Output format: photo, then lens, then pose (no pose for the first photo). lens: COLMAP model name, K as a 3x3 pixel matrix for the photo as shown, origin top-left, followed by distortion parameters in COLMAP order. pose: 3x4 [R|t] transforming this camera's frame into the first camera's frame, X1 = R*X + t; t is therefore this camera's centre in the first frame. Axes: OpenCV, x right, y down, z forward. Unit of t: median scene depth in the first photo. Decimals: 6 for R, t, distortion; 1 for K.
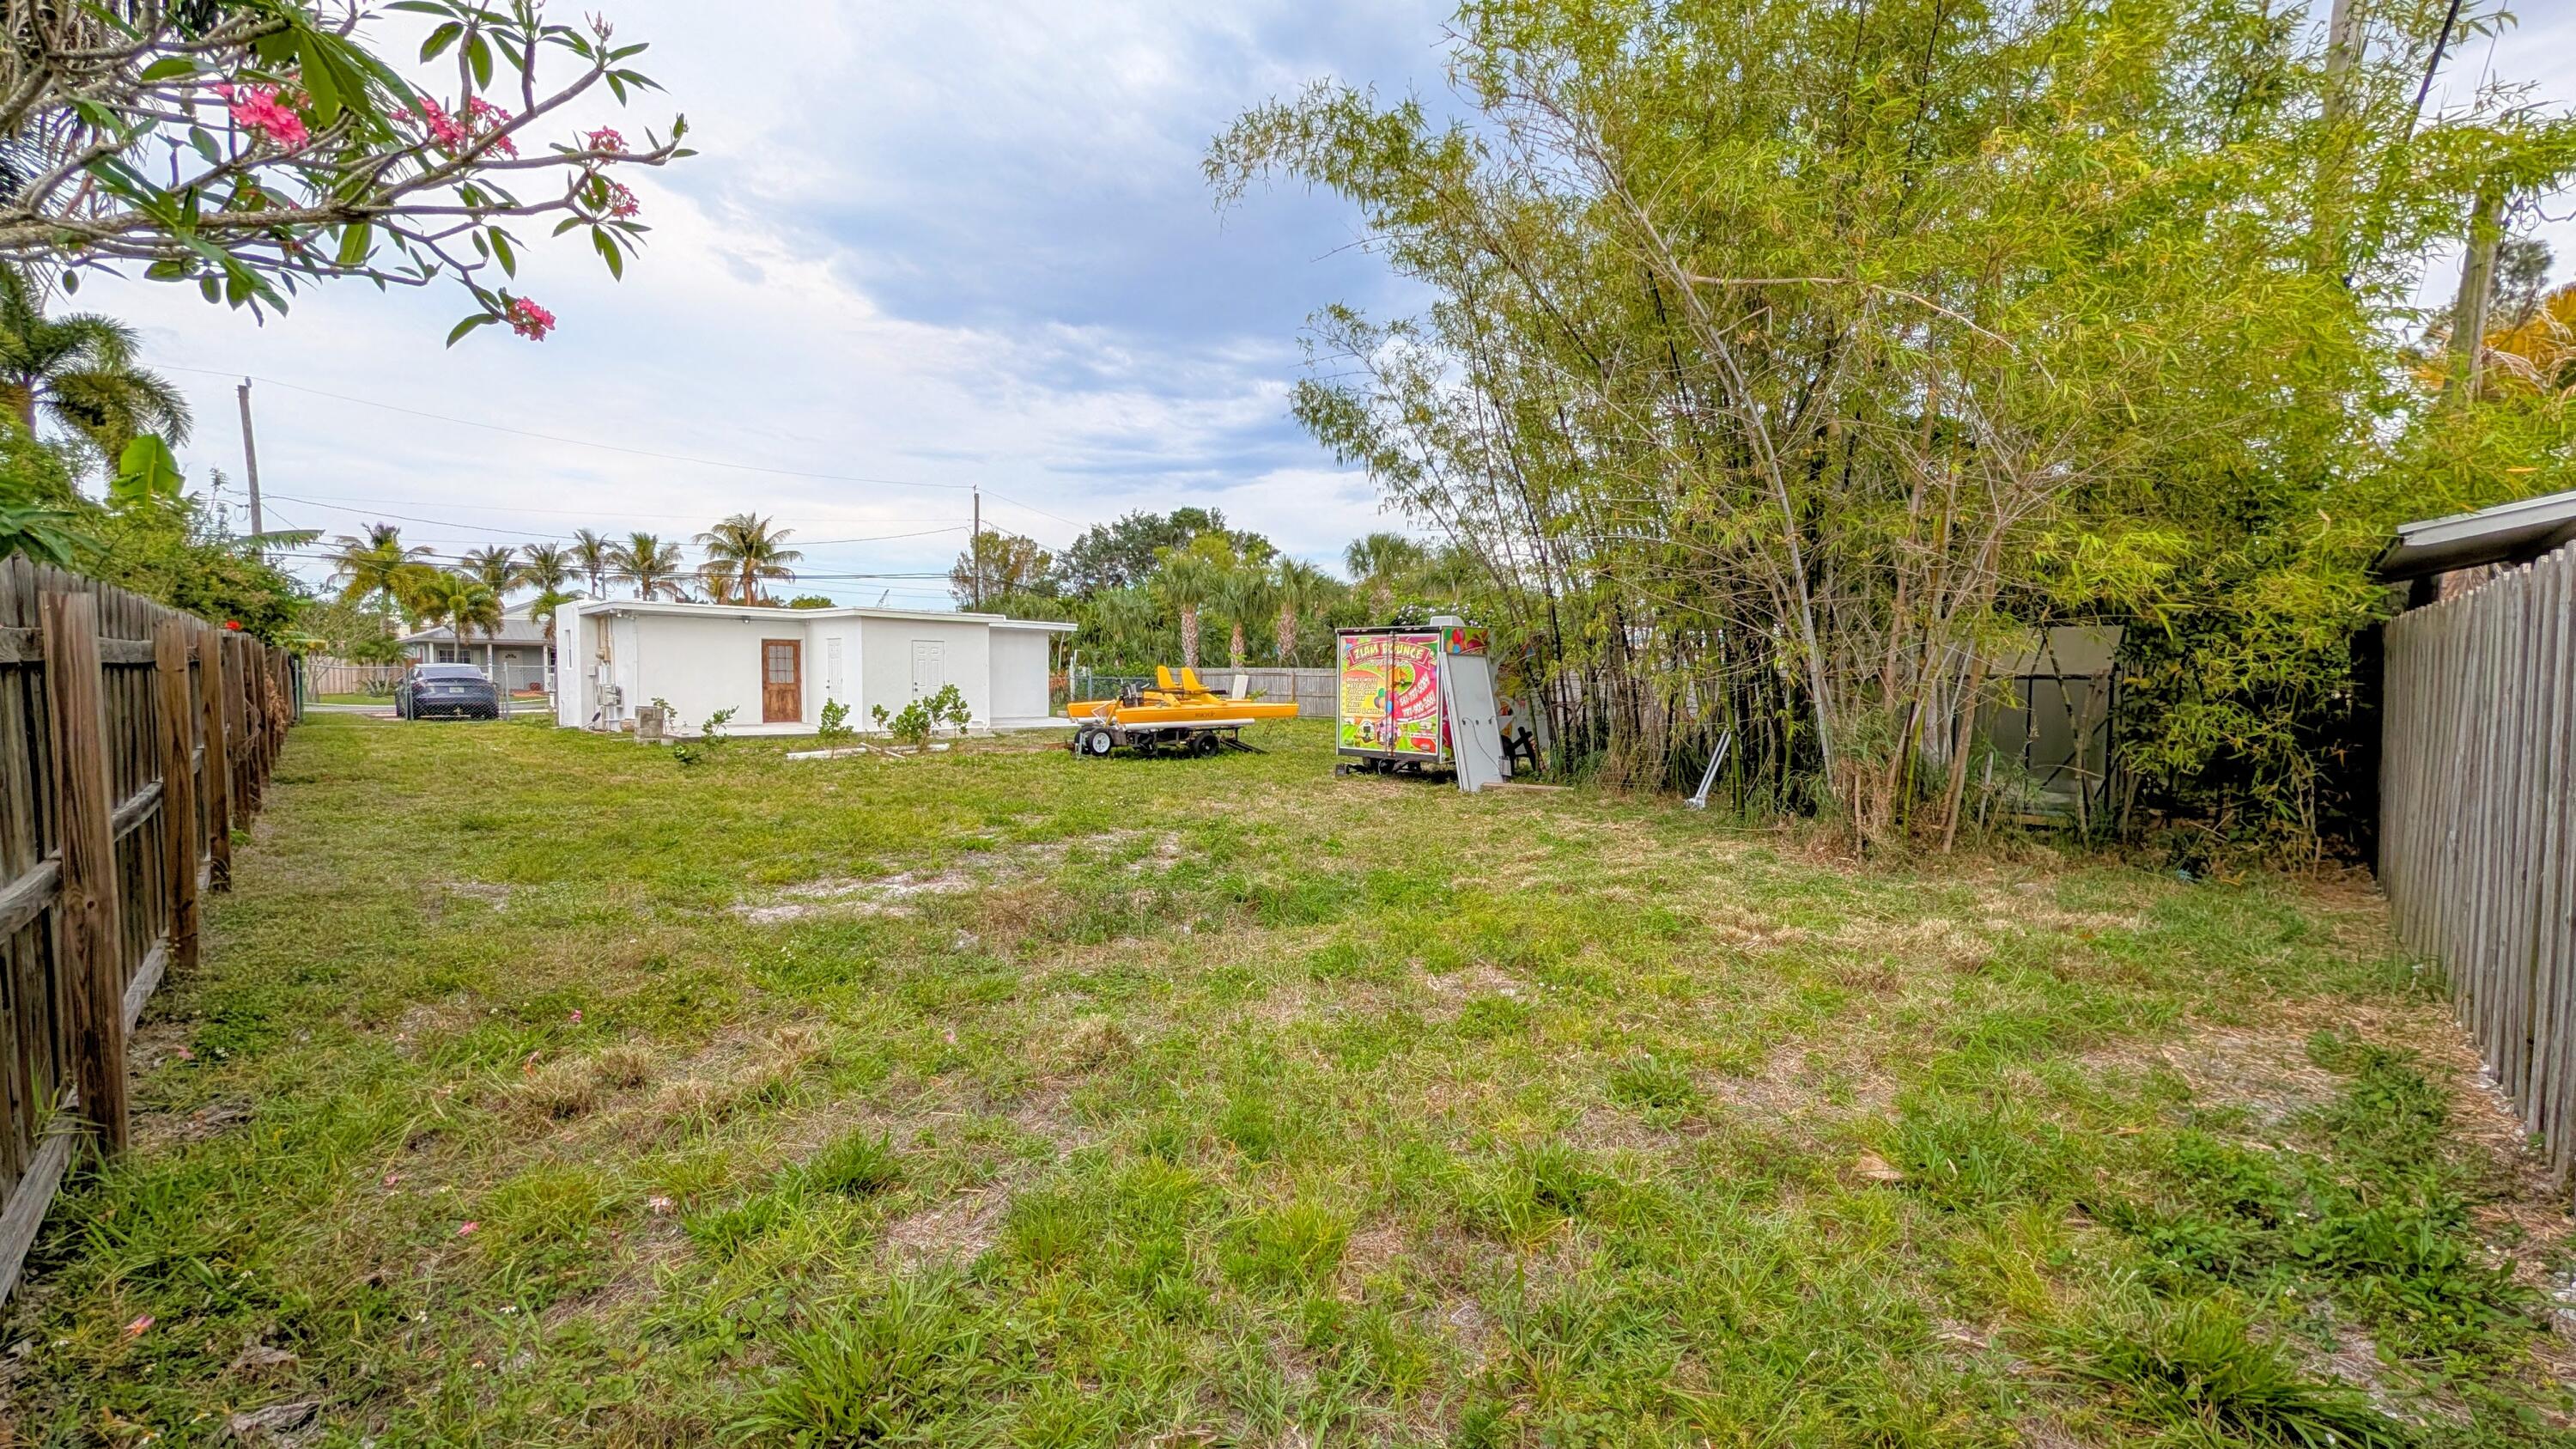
lens RADIAL K [[985.0, 0, 1282.3], [0, 985.0, 721.3], [0, 0, 1]] dist [-0.000715, 0.000080]
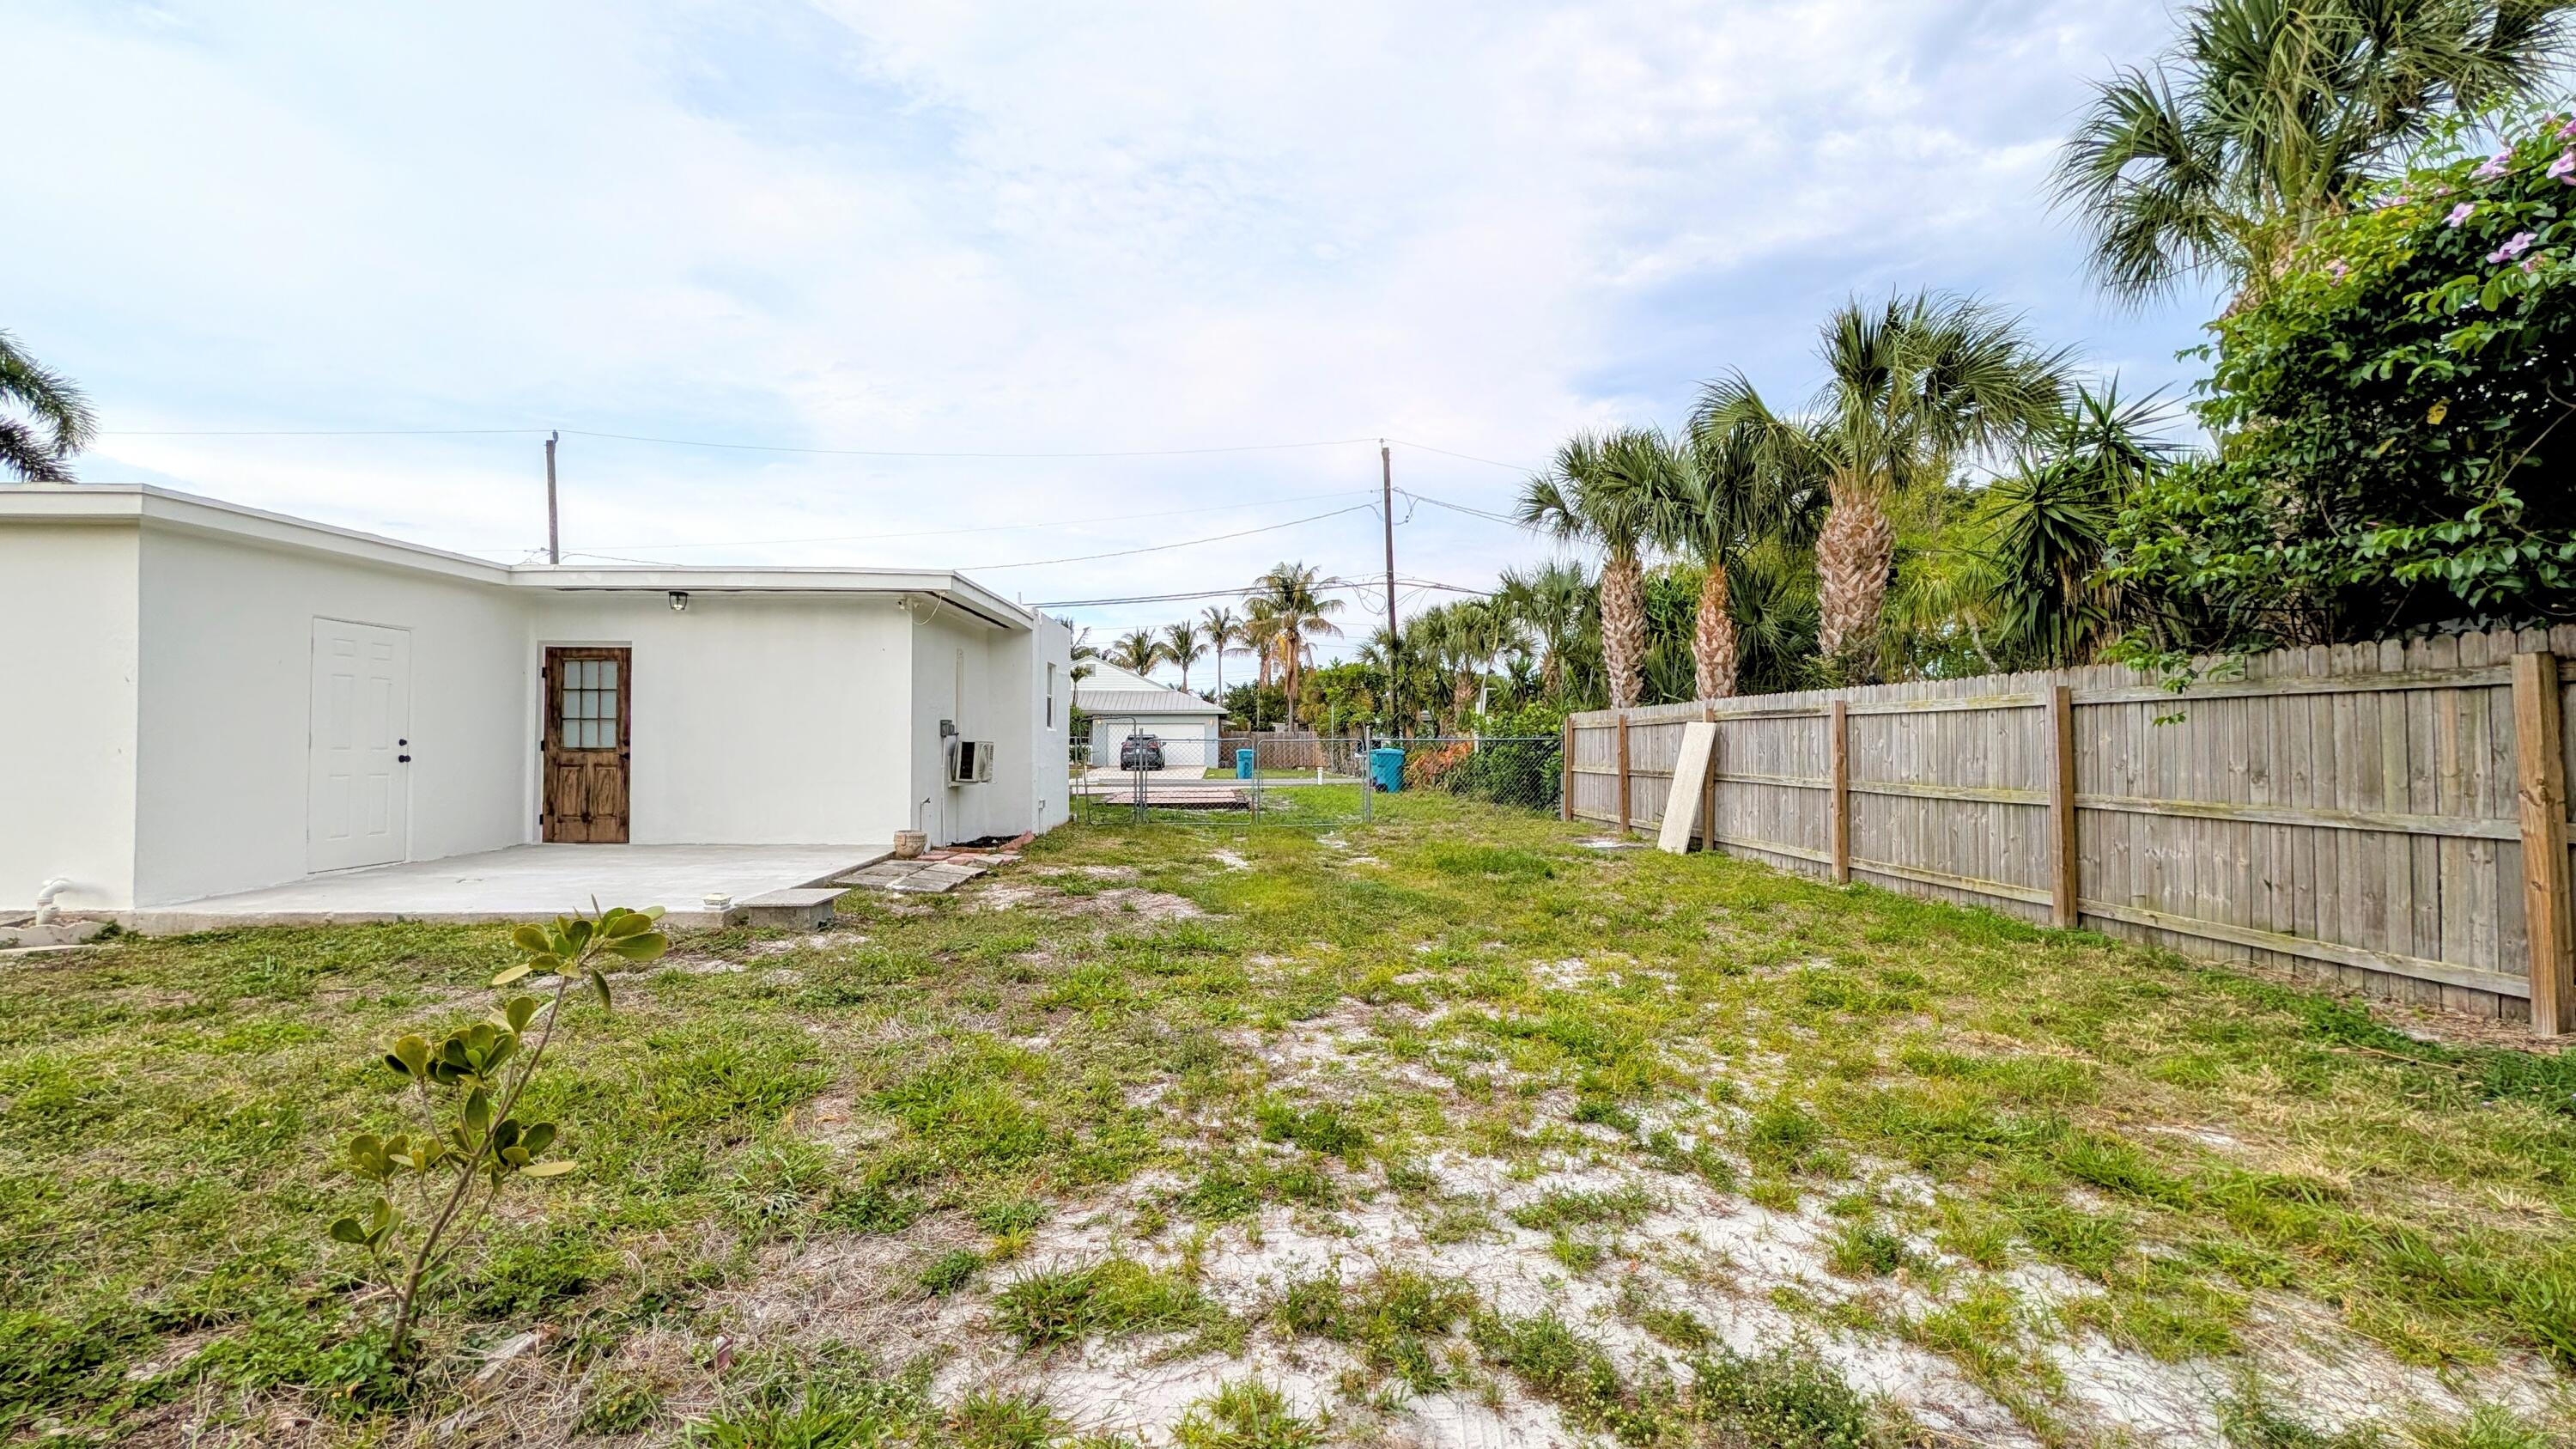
lens RADIAL K [[985.0, 0, 1282.3], [0, 985.0, 721.3], [0, 0, 1]] dist [-0.000715, 0.000080]
pose [[0.742670, -0.022459, -0.669280, 0.039657], [-0.028183, 0.997504, -0.064747, -0.011646], [0.669064, 0.066948, 0.740184, 0.356770]]
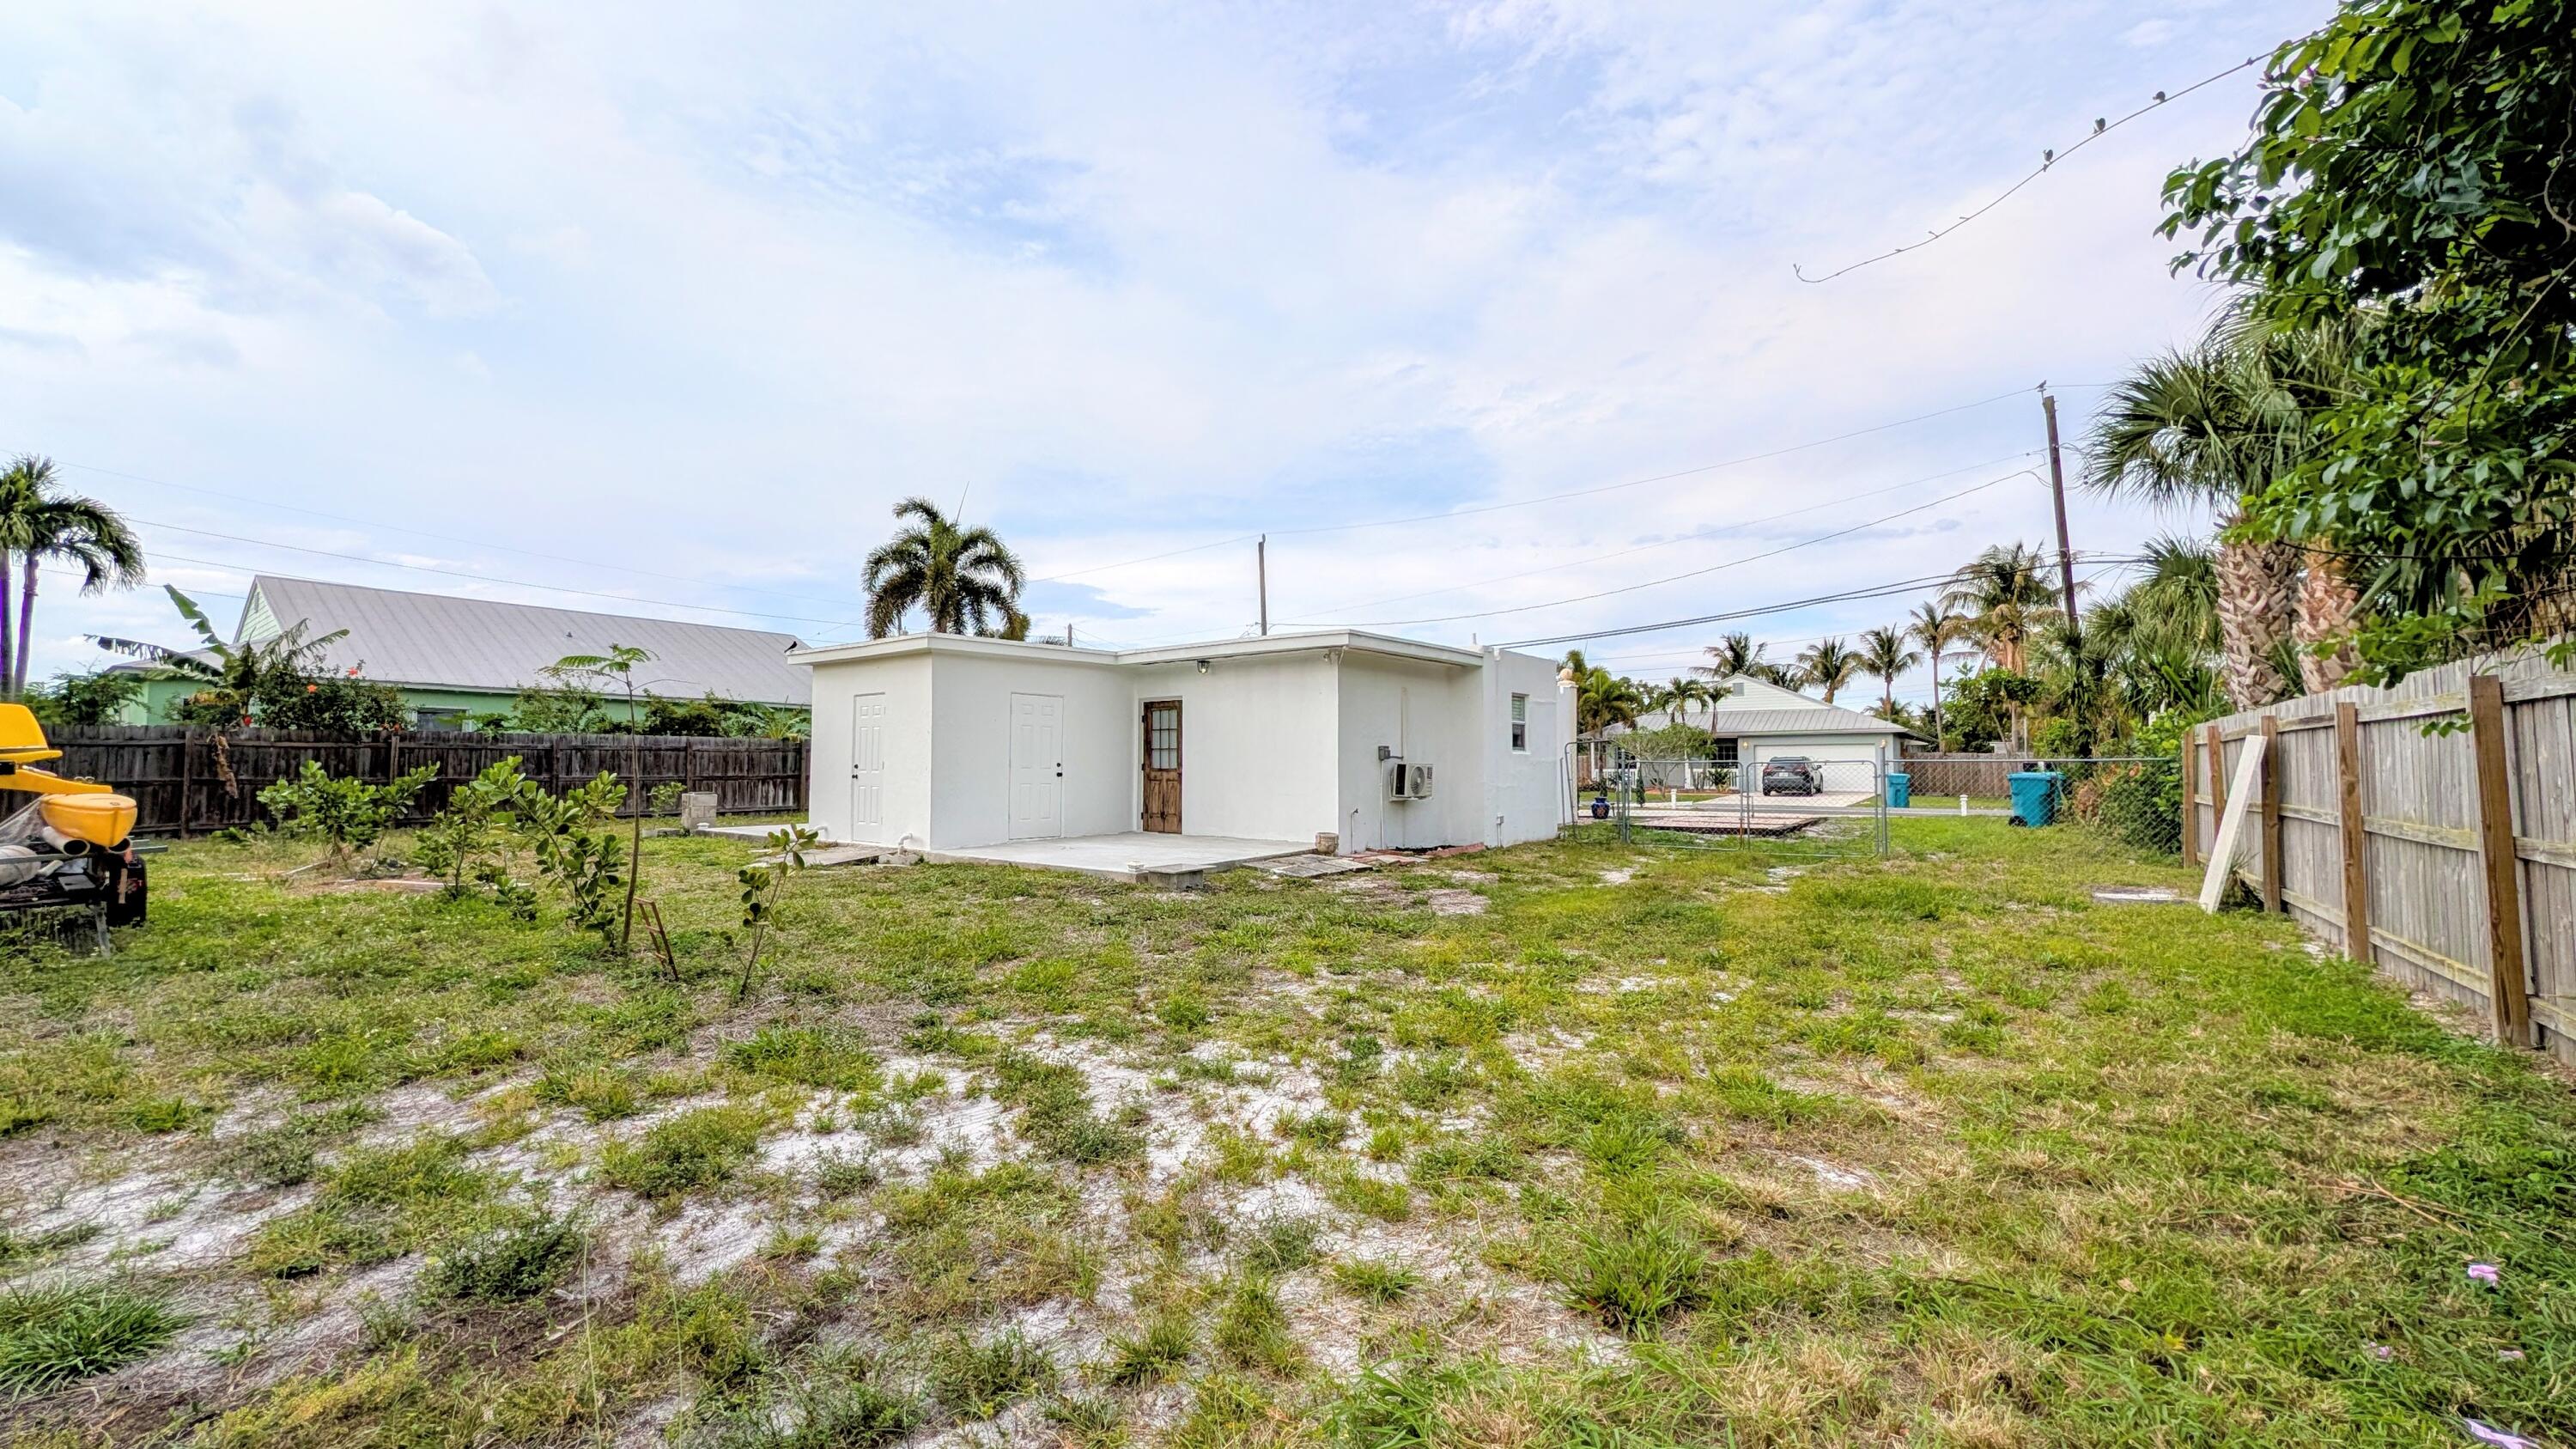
lens RADIAL K [[985.0, 0, 1282.3], [0, 985.0, 721.3], [0, 0, 1]] dist [-0.000715, 0.000080]
pose [[0.136093, -0.053603, -0.989245, 0.088597], [-0.048871, 0.996956, -0.060745, -0.012808], [0.989490, 0.056613, 0.133059, 0.395479]]
